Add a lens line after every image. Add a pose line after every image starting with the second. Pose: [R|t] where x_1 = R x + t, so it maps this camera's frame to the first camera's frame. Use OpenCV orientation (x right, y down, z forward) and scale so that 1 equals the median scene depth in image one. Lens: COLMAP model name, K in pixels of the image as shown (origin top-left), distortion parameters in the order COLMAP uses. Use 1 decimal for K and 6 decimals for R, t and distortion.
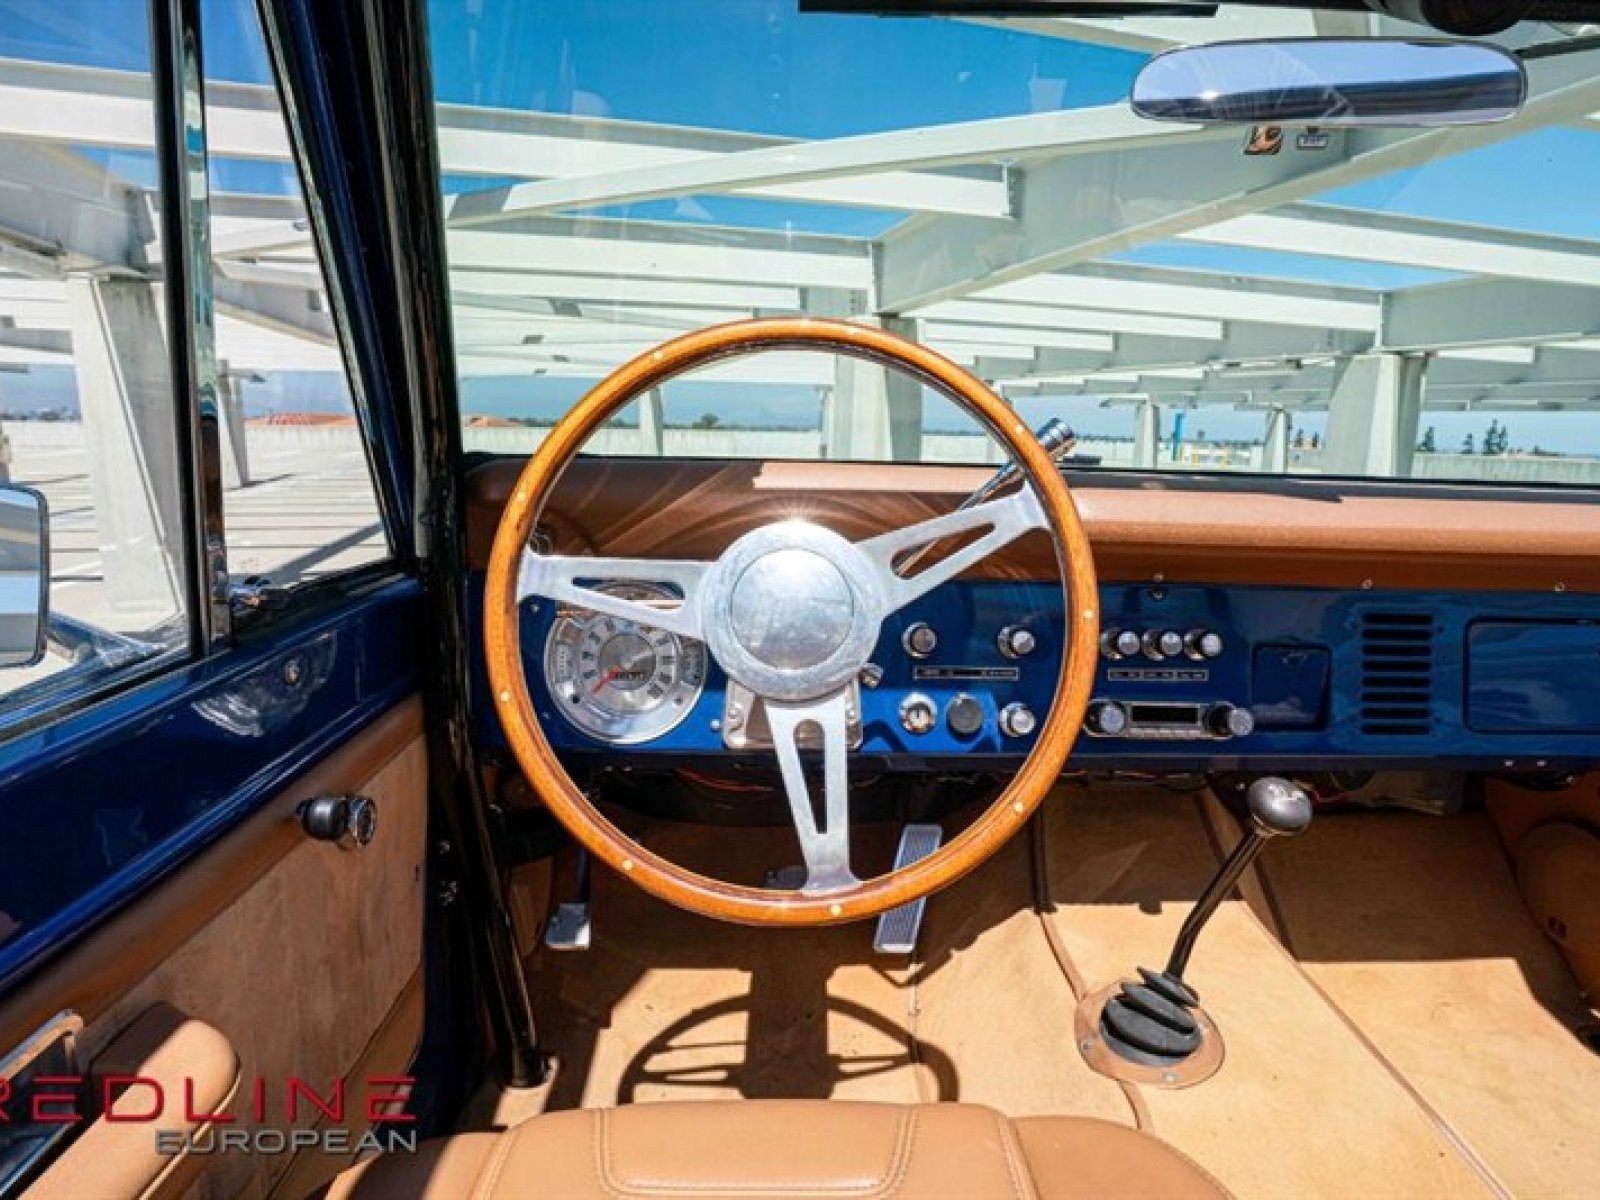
lens RADIAL K [[917.4, 0, 795.0], [0, 917.4, 644.7], [0, 0, 1]] dist [-0.078735, 0.037396]
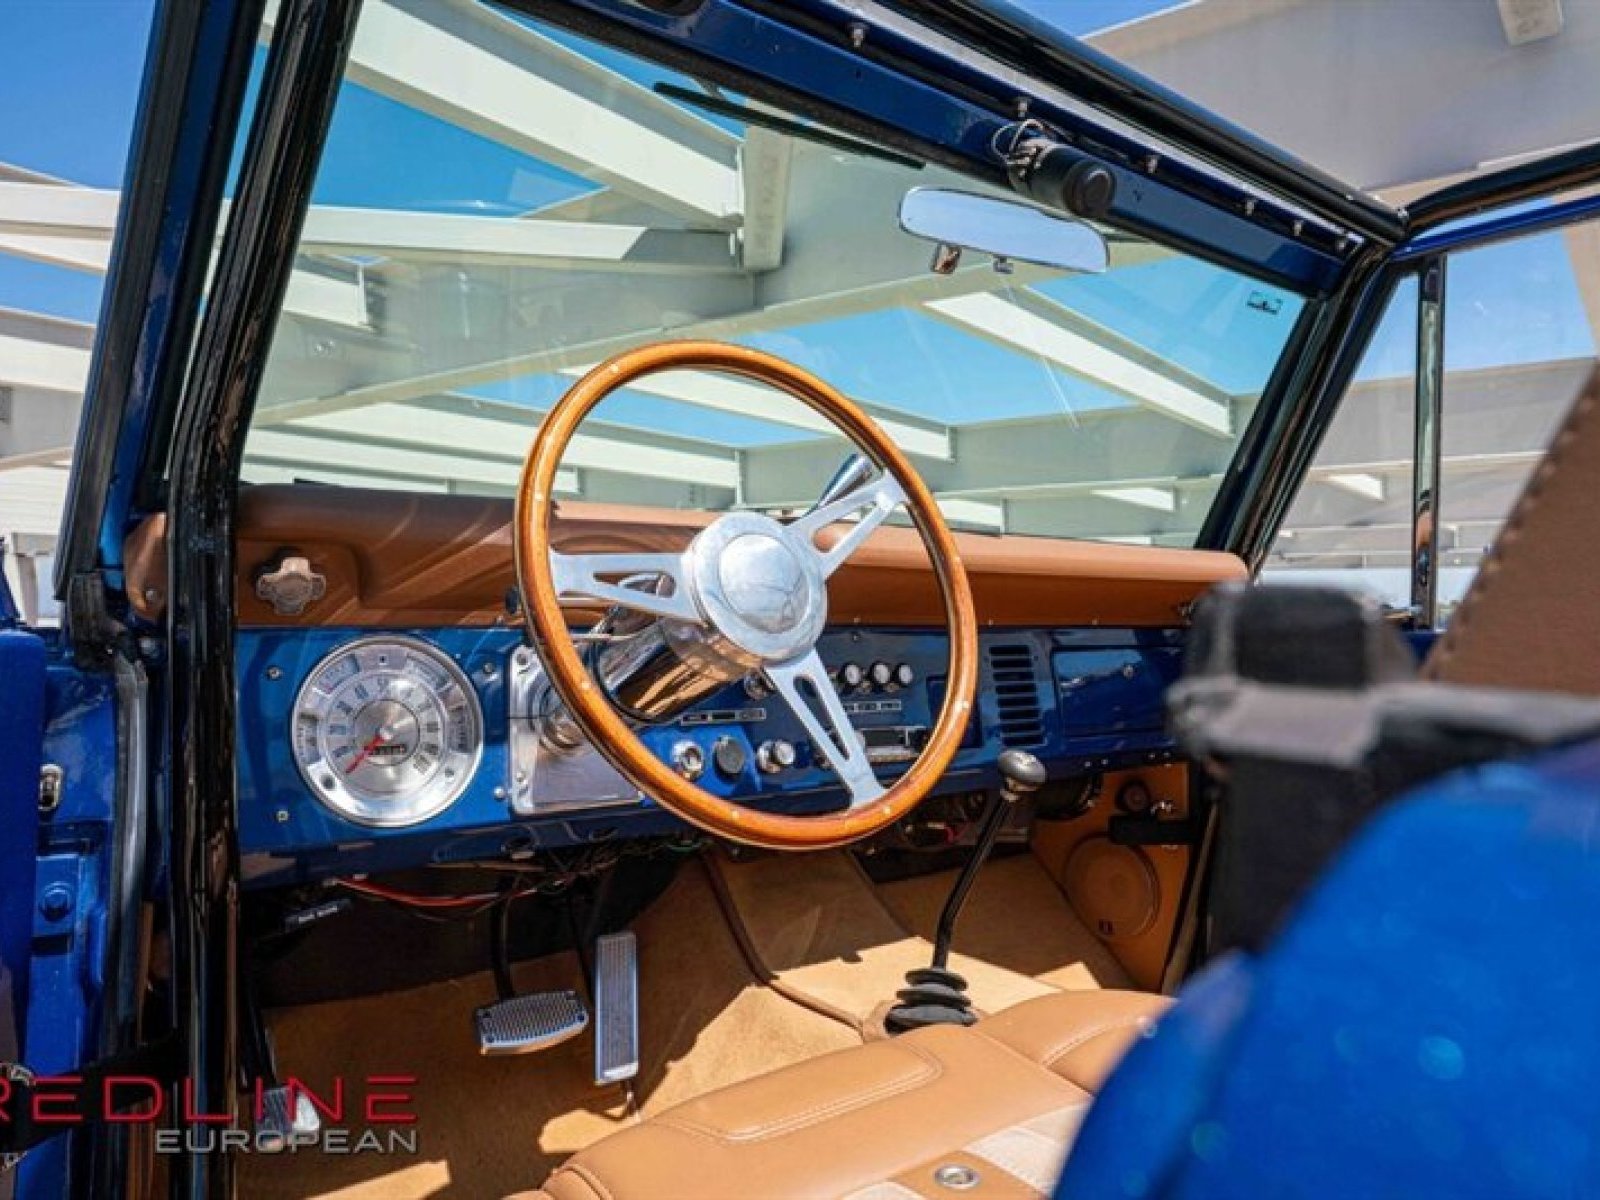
lens RADIAL K [[1201.3, 0, 802.2], [0, 1201.3, 671.0], [0, 0, 1]] dist [0.011089, 0.001379]
pose [[0.788134, -0.039930, 0.614207, -0.480757], [0.155371, 0.978483, -0.135757, 0.148816], [-0.595571, 0.202425, 0.777380, -0.099535]]
